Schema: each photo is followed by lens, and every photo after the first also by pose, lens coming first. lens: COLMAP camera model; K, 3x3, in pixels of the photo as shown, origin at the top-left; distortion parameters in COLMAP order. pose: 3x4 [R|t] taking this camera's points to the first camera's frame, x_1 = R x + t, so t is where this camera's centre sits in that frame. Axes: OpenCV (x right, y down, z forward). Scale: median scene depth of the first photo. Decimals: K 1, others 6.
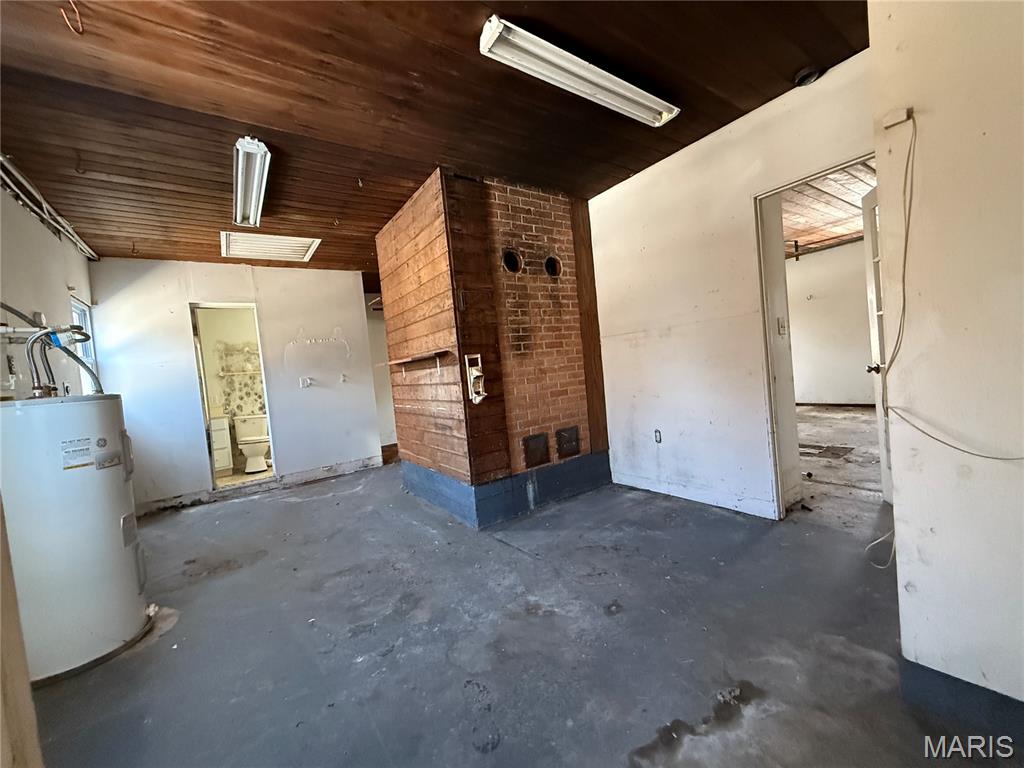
lens RADIAL K [[407.4, 0, 512.5], [0, 407.4, 383.8], [0, 0, 1]] dist [-0.000761, -0.000061]
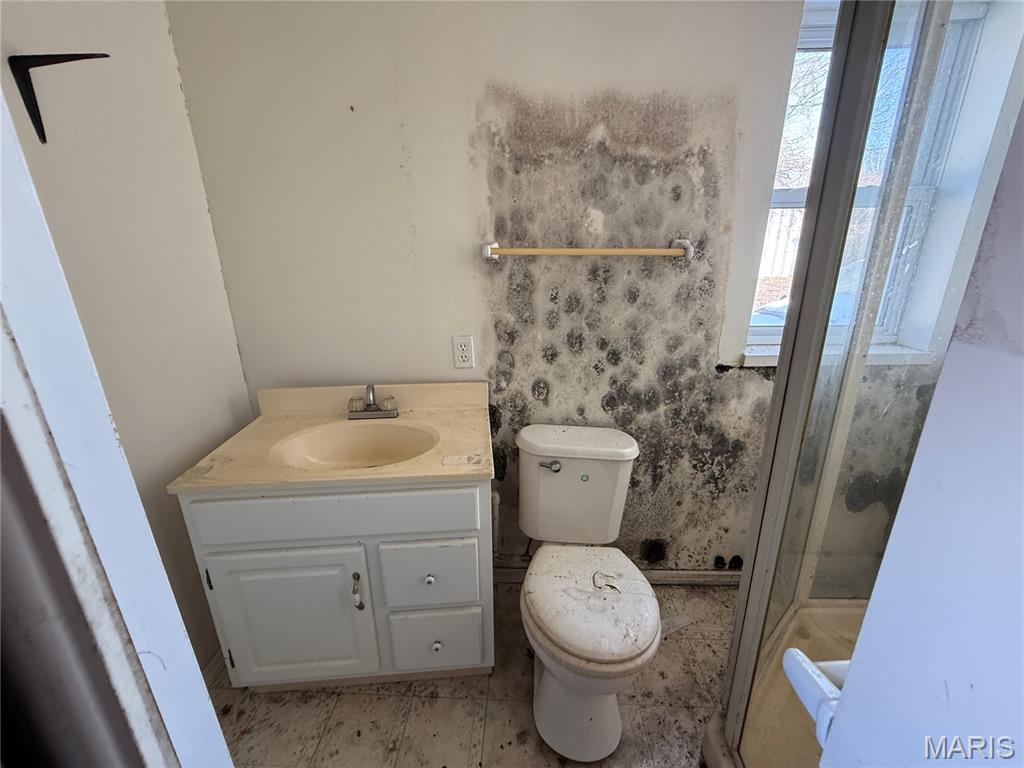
lens RADIAL K [[407.4, 0, 512.0], [0, 407.4, 380.1], [0, 0, 1]] dist [-0.000761, -0.000061]
pose [[0.787571, 0.257416, -0.559883, -0.639242], [-0.085107, 0.945301, 0.314902, -0.031866], [0.610319, -0.200357, 0.766399, 0.934780]]
